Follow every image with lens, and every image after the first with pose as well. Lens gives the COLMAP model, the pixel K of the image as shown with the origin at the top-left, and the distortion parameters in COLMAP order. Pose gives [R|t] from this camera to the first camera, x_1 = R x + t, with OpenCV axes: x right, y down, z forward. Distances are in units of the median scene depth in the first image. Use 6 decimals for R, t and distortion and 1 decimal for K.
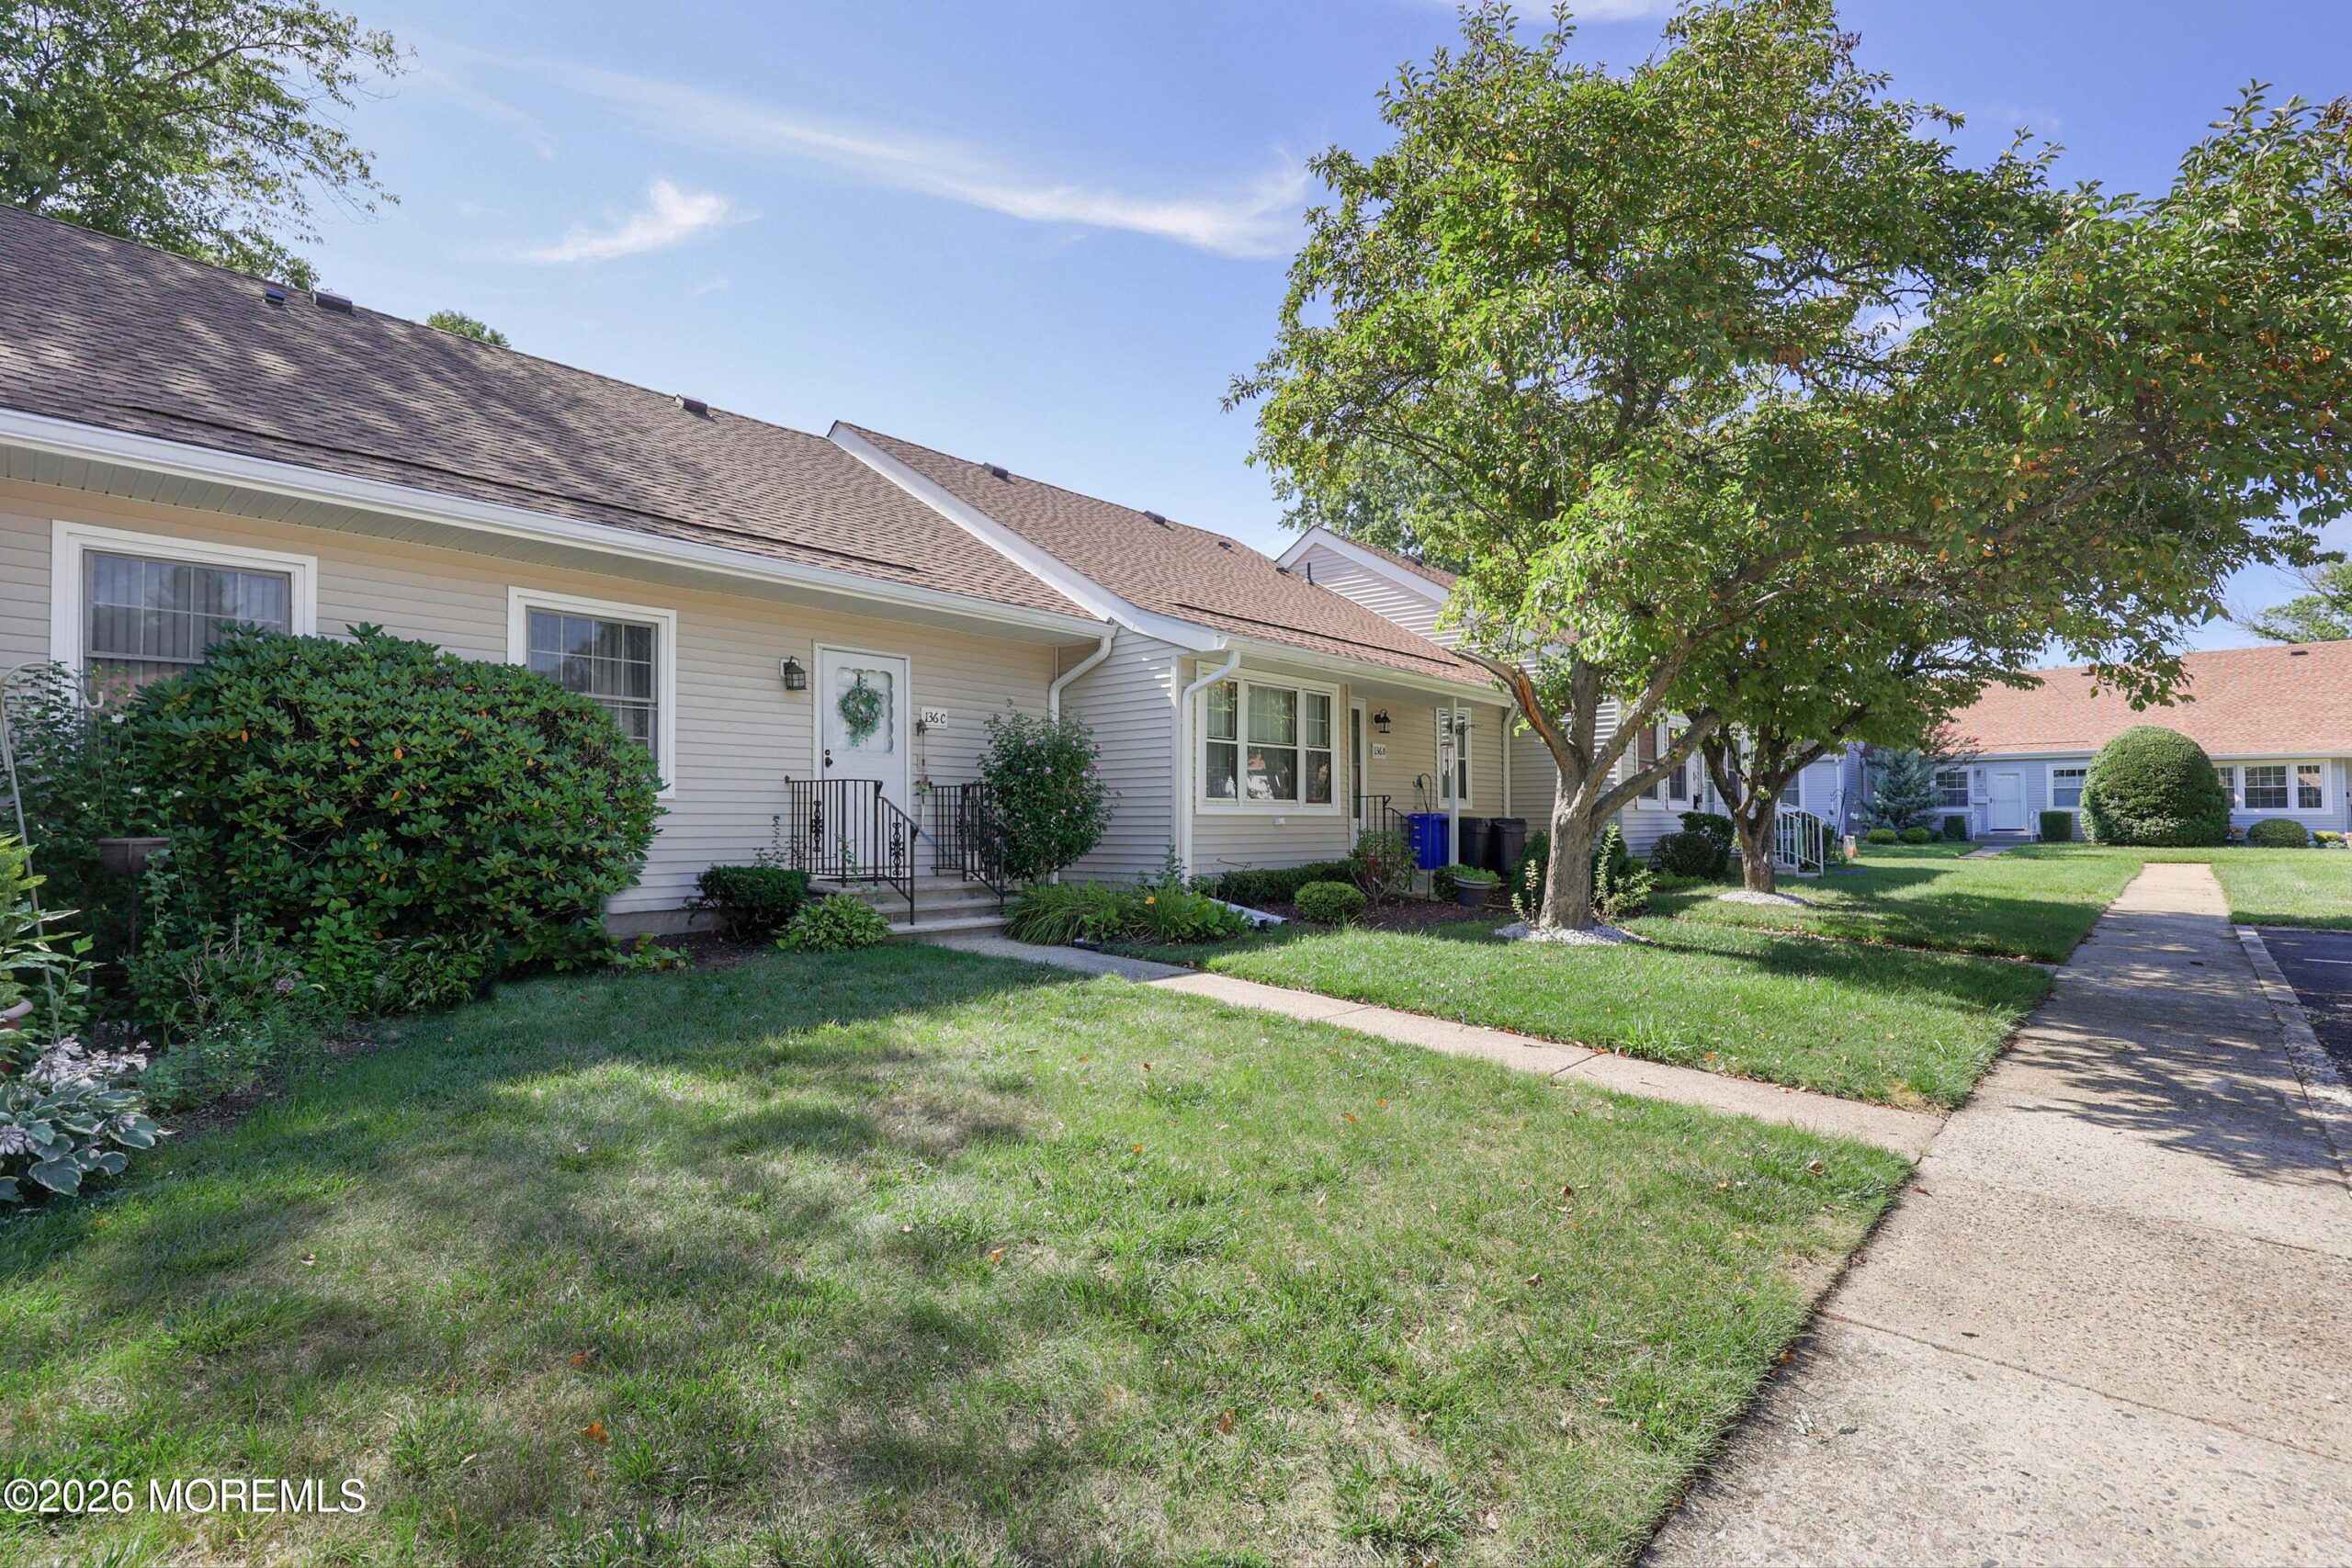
lens RADIAL K [[1089.9, 0, 1180.8], [0, 1089.9, 798.1], [0, 0, 1]] dist [0.002005, 0.000246]
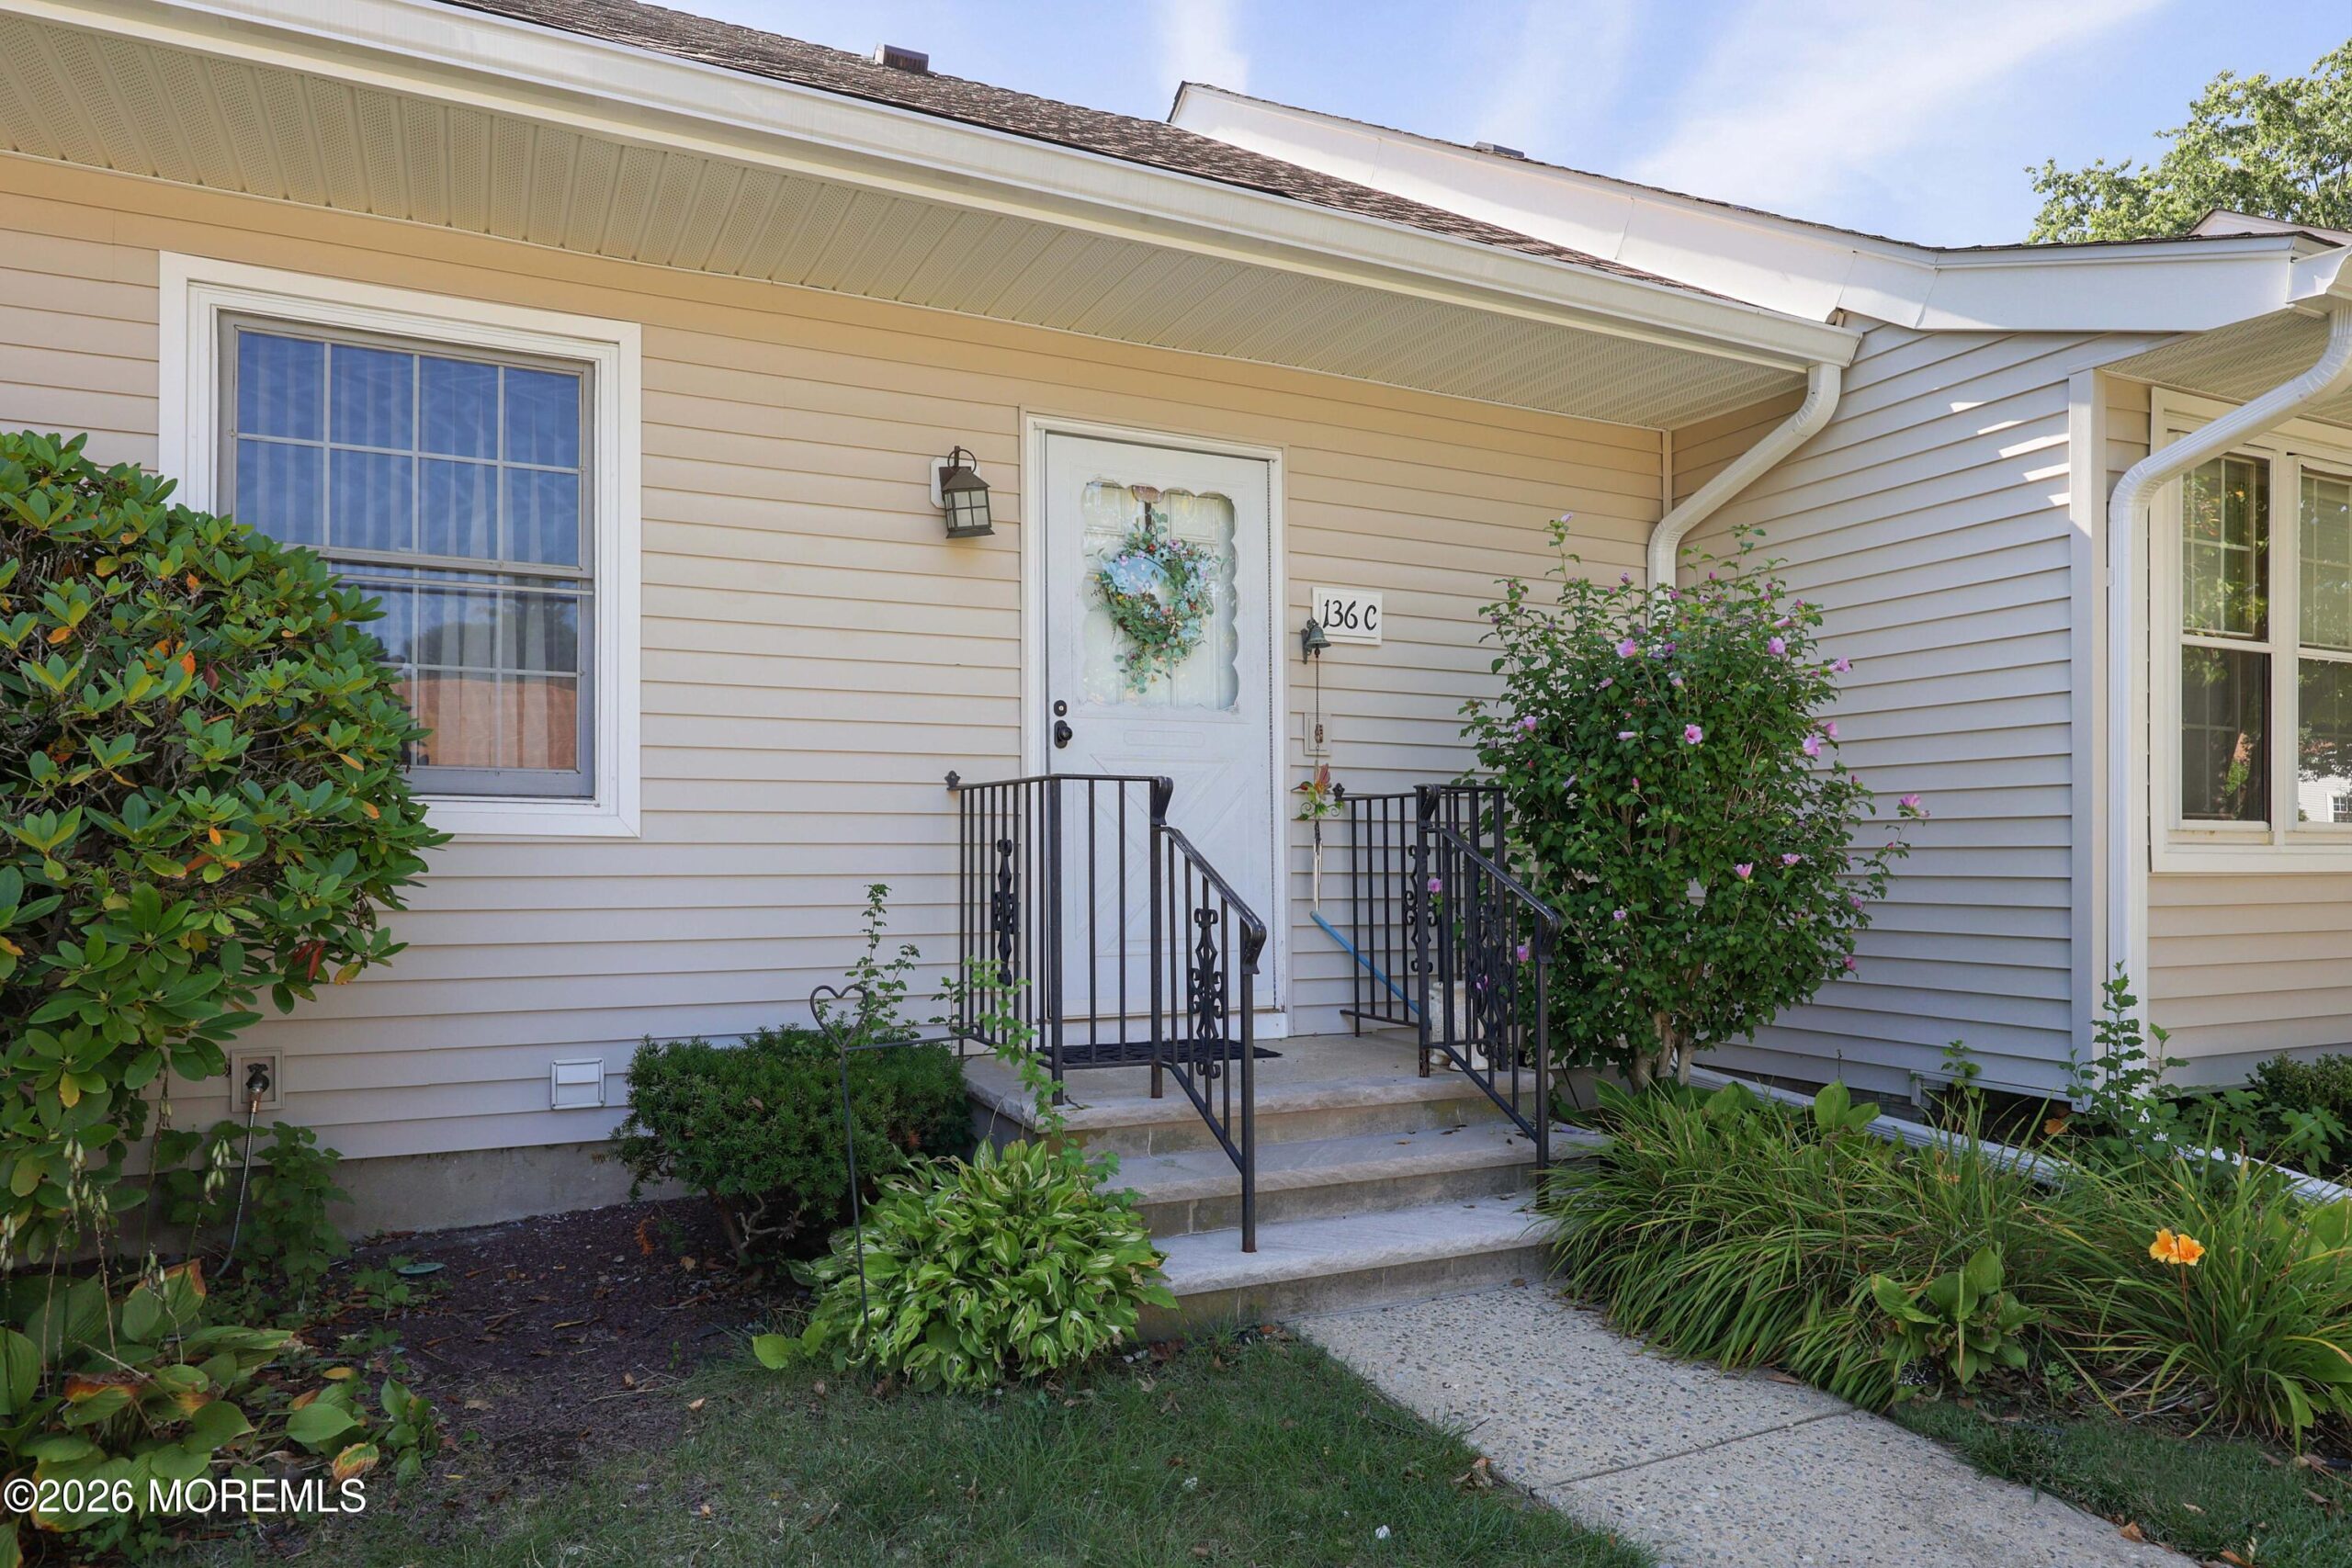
lens RADIAL K [[1468.4, 0, 1195.8], [0, 1468.4, 843.8], [0, 0, 1]] dist [-0.001756, 0.000489]
pose [[0.932601, -0.003632, -0.360892, -0.098830], [0.009071, 0.999869, 0.013377, -0.001825], [0.360796, -0.015749, 0.932512, 0.544085]]
